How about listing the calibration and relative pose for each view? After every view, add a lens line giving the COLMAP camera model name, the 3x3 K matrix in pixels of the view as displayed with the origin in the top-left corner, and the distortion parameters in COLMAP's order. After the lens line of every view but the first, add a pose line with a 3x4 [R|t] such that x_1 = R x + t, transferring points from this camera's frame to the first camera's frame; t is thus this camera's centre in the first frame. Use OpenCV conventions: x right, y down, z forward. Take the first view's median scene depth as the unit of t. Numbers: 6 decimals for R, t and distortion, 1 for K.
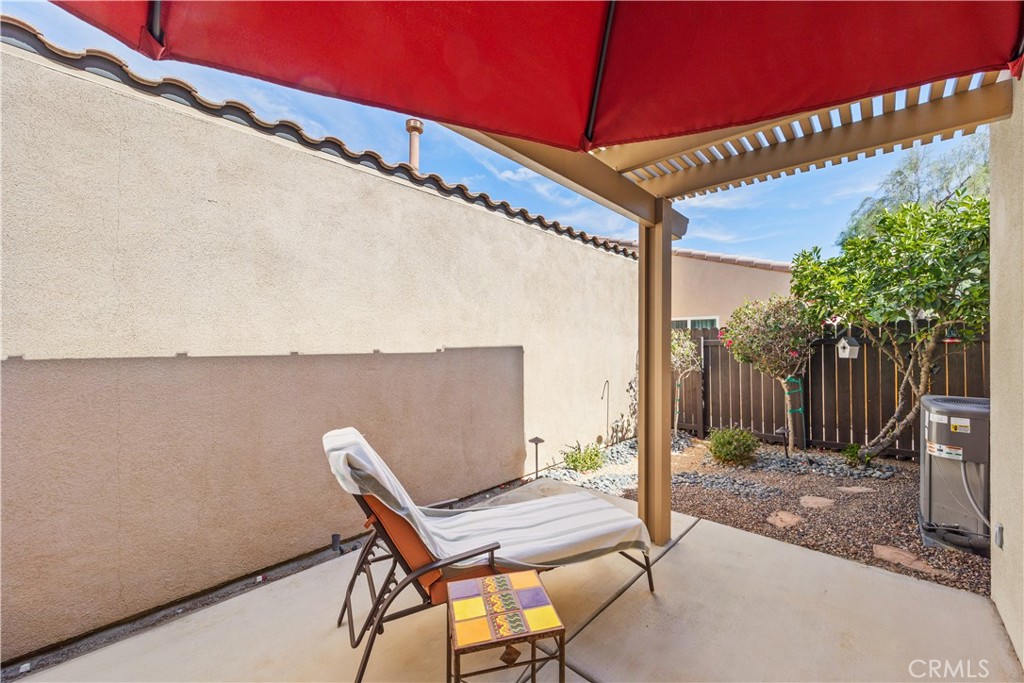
lens RADIAL K [[428.0, 0, 512.0], [0, 428.0, 341.5], [0, 0, 1]] dist [0.038301, -0.034169]
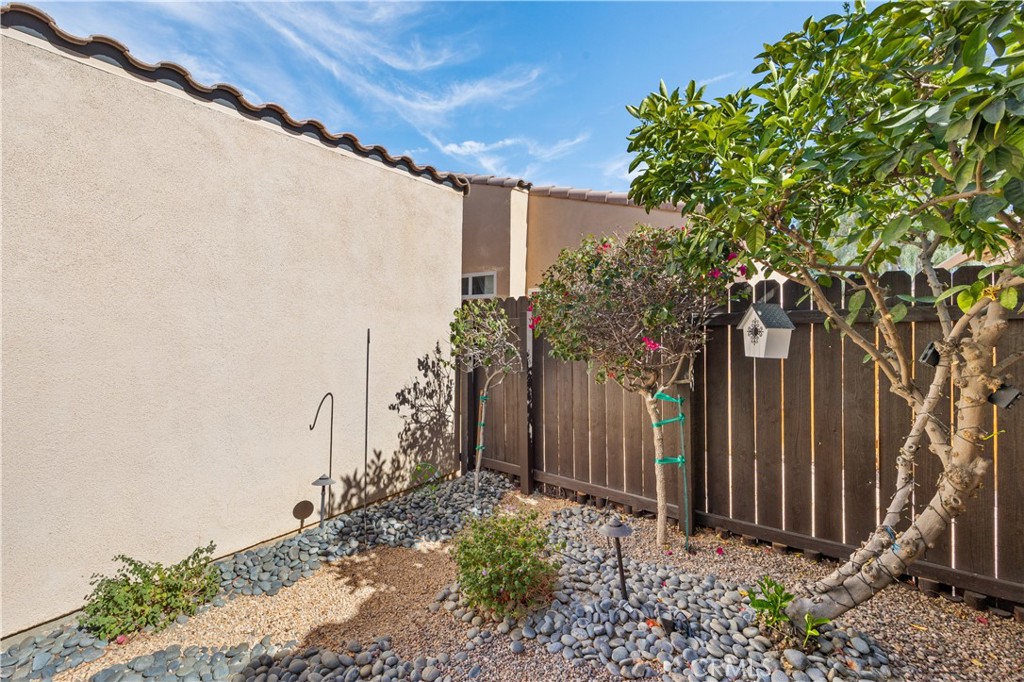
lens RADIAL K [[479.5, 0, 446.8], [0, 479.5, 324.0], [0, 0, 1]] dist [-0.000571, -0.000269]
pose [[0.999748, 0.009156, 0.020477, 0.419106], [-0.009208, 0.999955, 0.002473, 0.007942], [-0.020453, -0.002661, 0.999787, 0.498794]]
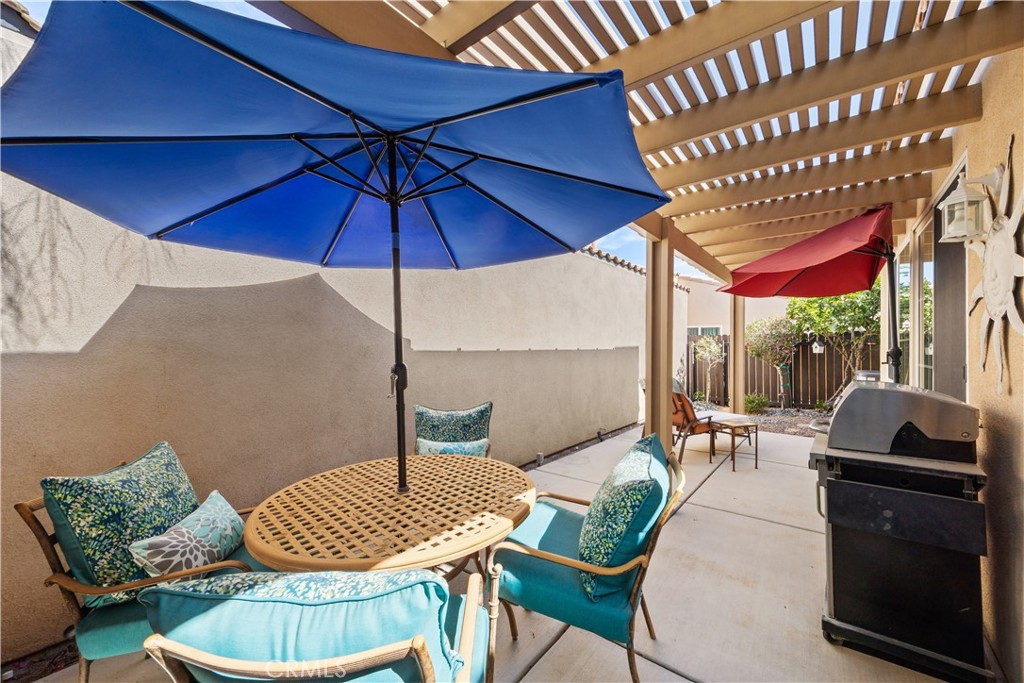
lens RADIAL K [[428.0, 0, 512.0], [0, 428.0, 341.5], [0, 0, 1]] dist [0.038301, -0.034169]
pose [[0.996919, 0.004649, 0.078297, -0.573224], [-0.004689, 0.999989, 0.000334, -0.003640], [-0.078295, -0.000700, 0.996930, -0.629567]]
